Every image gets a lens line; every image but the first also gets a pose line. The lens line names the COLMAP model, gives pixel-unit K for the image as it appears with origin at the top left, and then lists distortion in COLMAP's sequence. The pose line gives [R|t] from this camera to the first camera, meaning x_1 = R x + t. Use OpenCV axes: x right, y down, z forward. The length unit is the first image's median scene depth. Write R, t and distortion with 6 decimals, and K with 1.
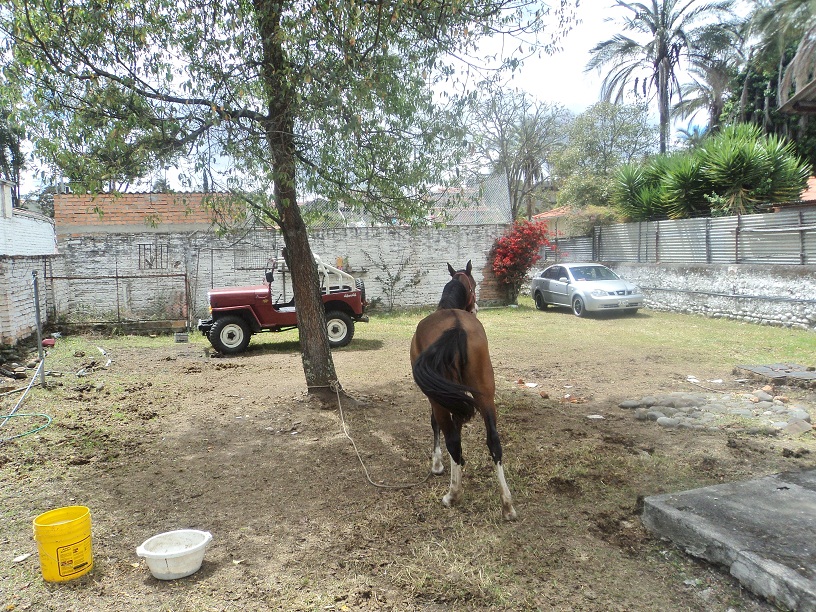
lens RADIAL K [[652.1, 0, 408.0], [0, 652.1, 306.0], [0, 0, 1]] dist [-0.032129, 0.014308]
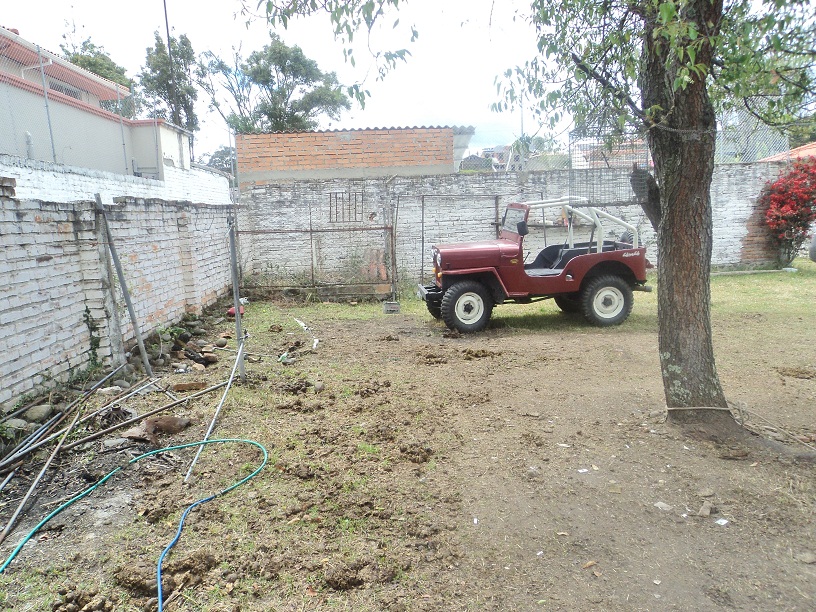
lens RADIAL K [[652.1, 0, 408.0], [0, 652.1, 306.0], [0, 0, 1]] dist [-0.032129, 0.014308]
pose [[0.975288, 0.019970, -0.220032, -0.136380], [-0.006497, 0.998068, 0.061787, -0.001561], [0.220841, -0.058831, 0.973534, 0.206024]]
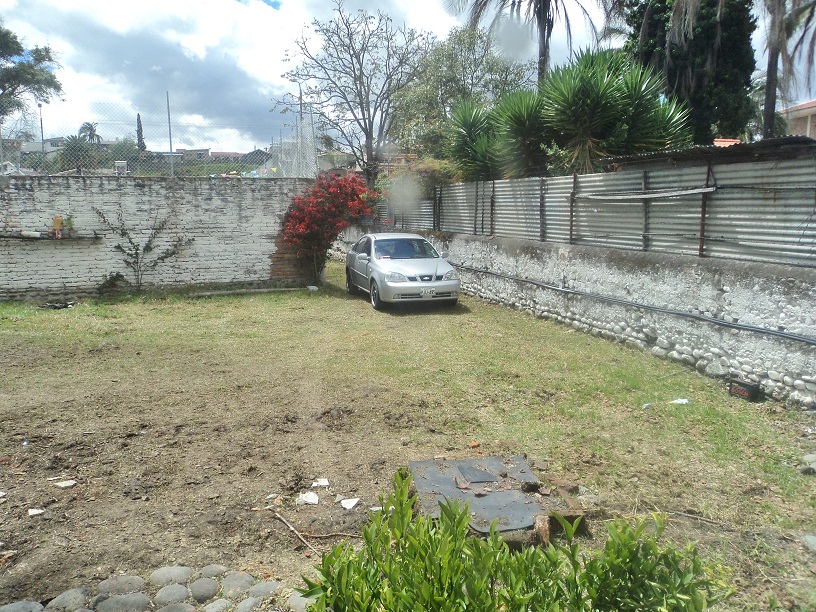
lens RADIAL K [[652.1, 0, 408.0], [0, 652.1, 306.0], [0, 0, 1]] dist [-0.032129, 0.014308]
pose [[0.997433, 0.022354, 0.068025, 0.279822], [-0.026644, 0.997669, 0.062818, -0.037263], [-0.066463, -0.064469, 0.995704, 0.298042]]
